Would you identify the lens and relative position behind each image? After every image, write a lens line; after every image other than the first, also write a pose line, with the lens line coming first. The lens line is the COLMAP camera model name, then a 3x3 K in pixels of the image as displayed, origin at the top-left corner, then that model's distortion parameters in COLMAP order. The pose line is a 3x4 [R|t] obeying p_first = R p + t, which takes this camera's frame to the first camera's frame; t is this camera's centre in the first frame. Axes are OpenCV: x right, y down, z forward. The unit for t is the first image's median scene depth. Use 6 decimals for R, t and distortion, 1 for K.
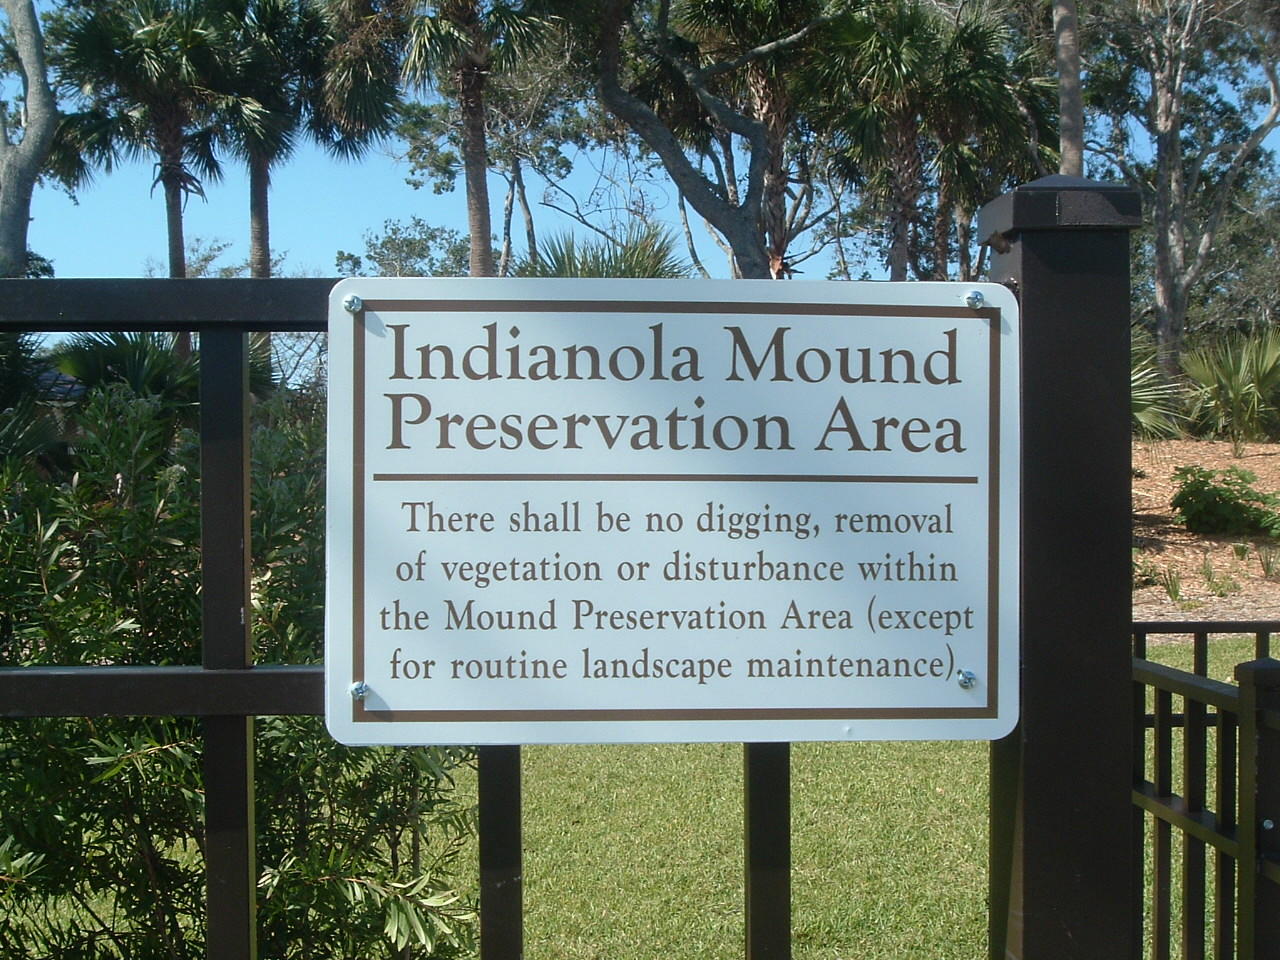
lens RADIAL K [[1412.6, 0, 573.8], [0, 1412.6, 481.5], [0, 0, 1]] dist [-0.021974, -0.049950]
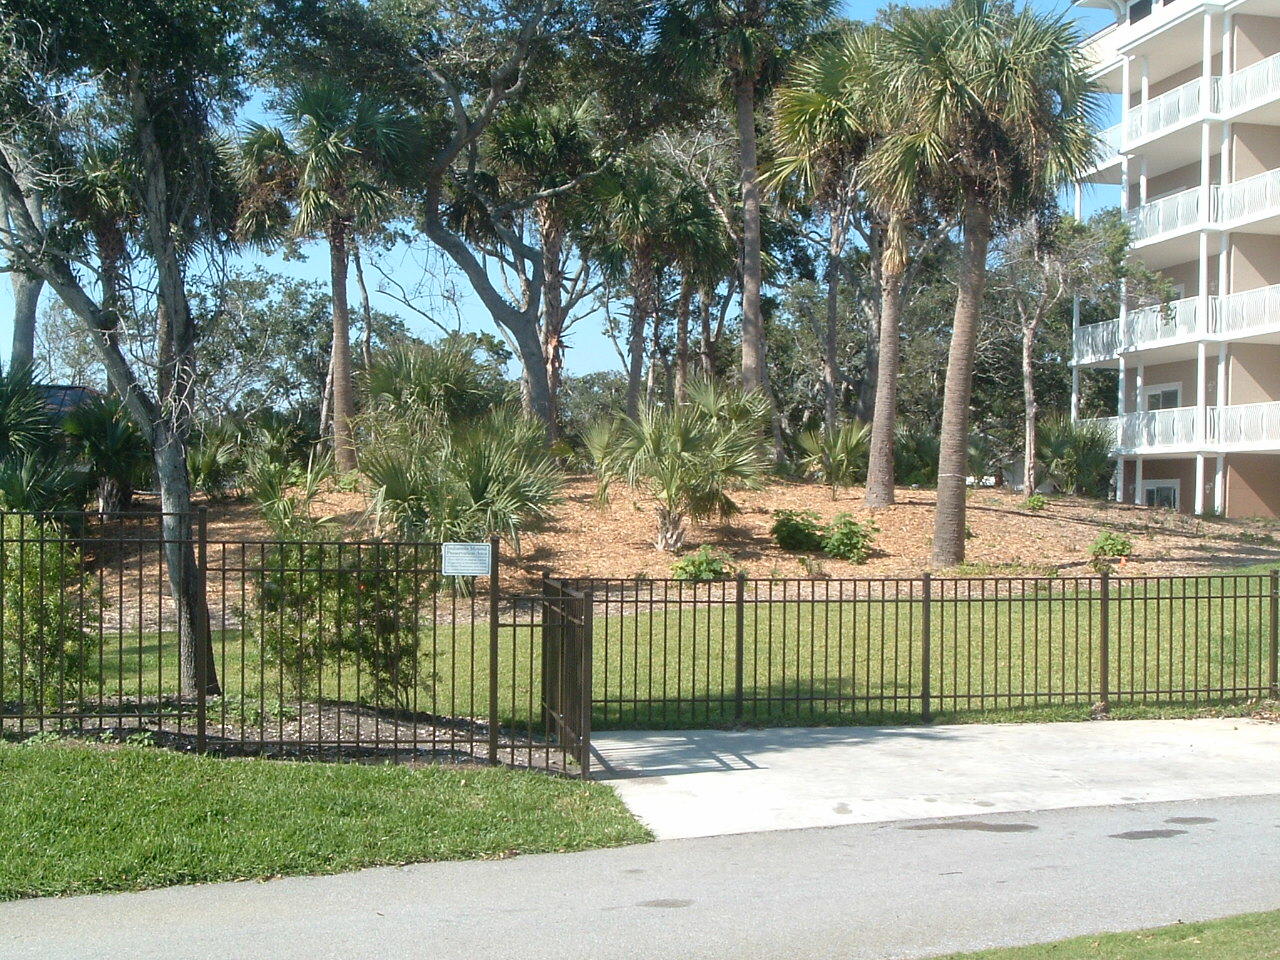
lens RADIAL K [[1412.6, 0, 573.8], [0, 1412.6, 481.5], [0, 0, 1]] dist [-0.021974, -0.049950]
pose [[0.990020, 0.019725, 0.139540, -0.022019], [-0.019588, 0.999805, -0.002352, -0.019077], [-0.139559, -0.000405, 0.990214, -0.339515]]
